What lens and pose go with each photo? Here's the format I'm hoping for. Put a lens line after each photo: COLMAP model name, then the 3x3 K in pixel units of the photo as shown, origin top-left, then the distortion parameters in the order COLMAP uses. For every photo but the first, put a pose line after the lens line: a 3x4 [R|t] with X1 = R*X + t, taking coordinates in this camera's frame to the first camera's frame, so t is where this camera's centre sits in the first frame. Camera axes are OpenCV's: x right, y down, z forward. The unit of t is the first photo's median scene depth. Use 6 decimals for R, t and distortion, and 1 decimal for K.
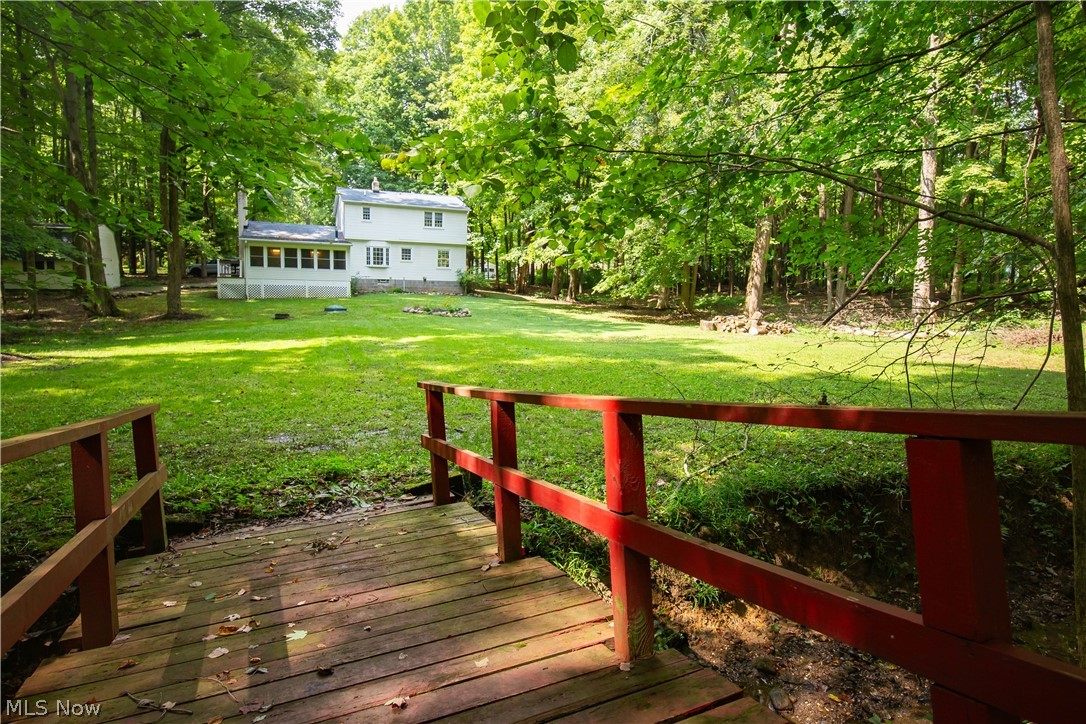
lens RADIAL K [[667.1, 0, 570.1], [0, 667.1, 356.7], [0, 0, 1]] dist [0.006488, 0.002123]
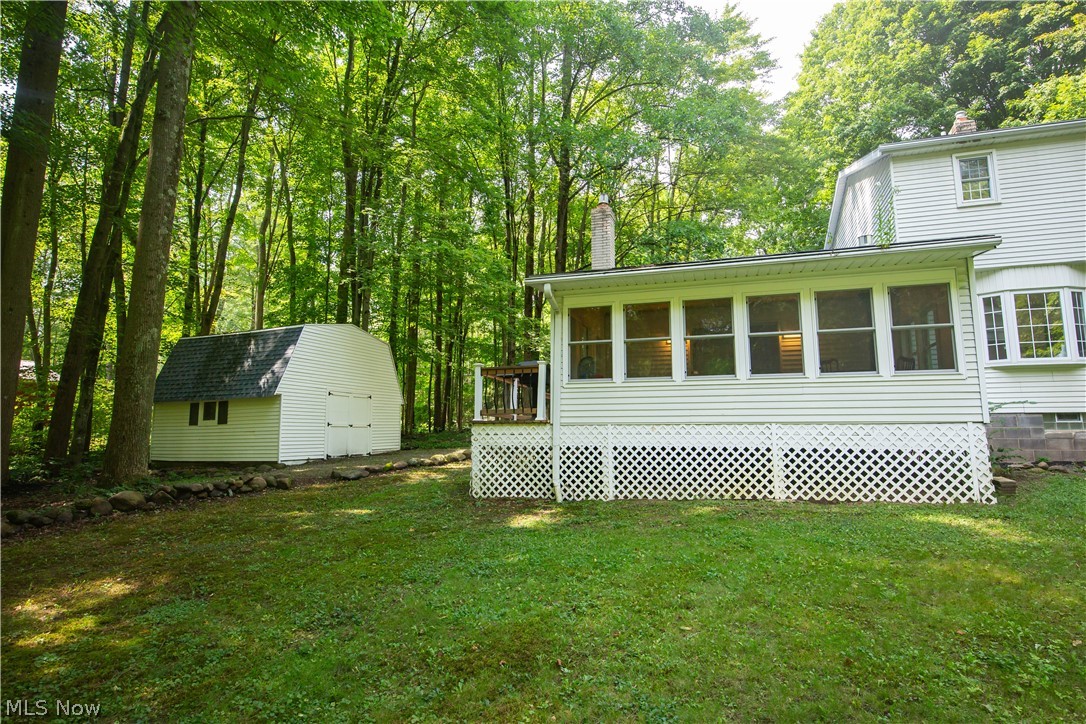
lens RADIAL K [[557.8, 0, 549.2], [0, 557.8, 361.7], [0, 0, 1]] dist [0.001507, -0.000202]
pose [[0.751194, -0.107454, -0.651276, -0.291635], [-0.046304, 0.975652, -0.214380, -0.081153], [0.658455, 0.191198, 0.727929, 0.720456]]
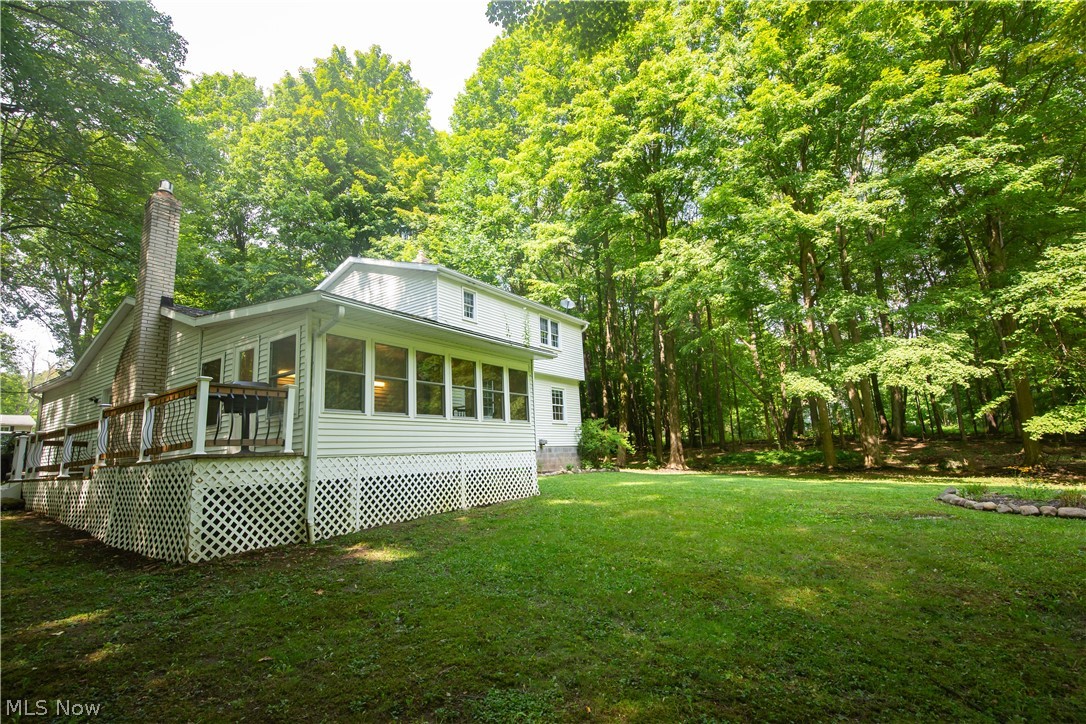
lens RADIAL K [[526.9, 0, 543.0], [0, 526.9, 362.0], [0, 0, 1]] dist [-0.001094, -0.000077]
pose [[0.836809, 0.030458, 0.546647, -0.452970], [0.125572, 0.961158, -0.245779, -0.080347], [-0.532900, 0.274313, 0.800481, 0.685875]]
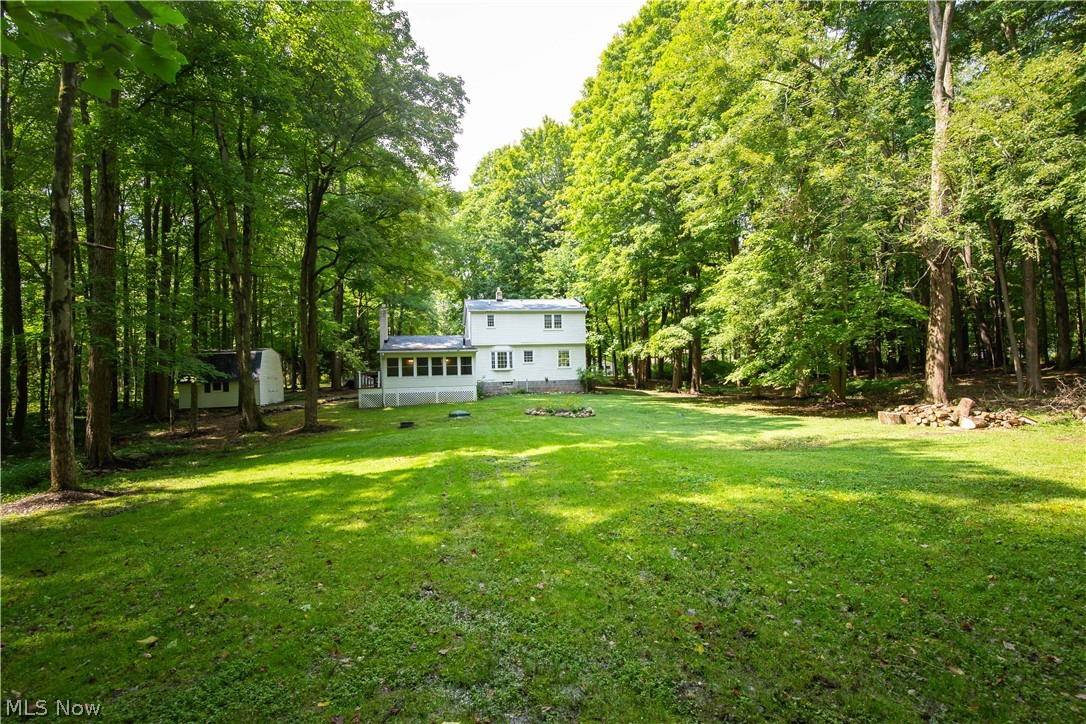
lens RADIAL K [[593.8, 0, 539.1], [0, 593.8, 359.3], [0, 0, 1]] dist [0.006546, 0.000463]
pose [[0.972632, -0.063047, -0.223634, -0.024109], [0.030600, 0.988857, -0.145691, -0.014610], [0.230328, 0.134860, 0.963723, 0.119003]]
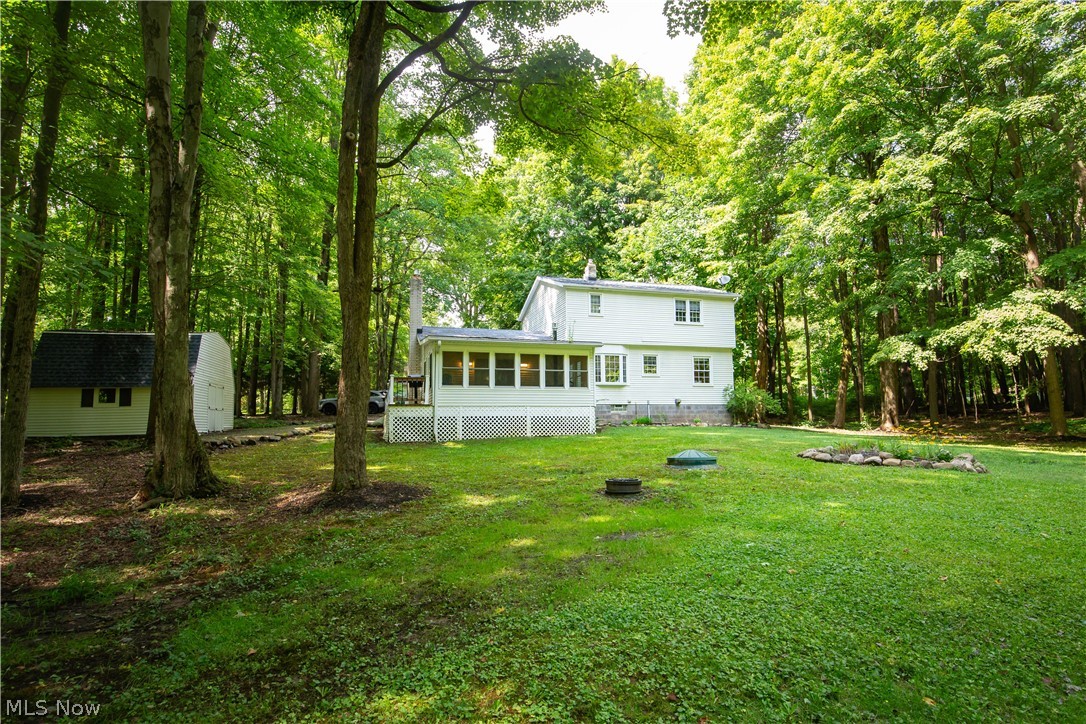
lens RADIAL K [[593.8, 0, 539.1], [0, 593.8, 359.3], [0, 0, 1]] dist [0.006546, 0.000463]
pose [[0.991721, -0.045482, -0.120088, -0.288948], [0.019087, 0.976998, -0.212393, -0.040051], [0.126986, 0.208343, 0.969777, 0.439849]]
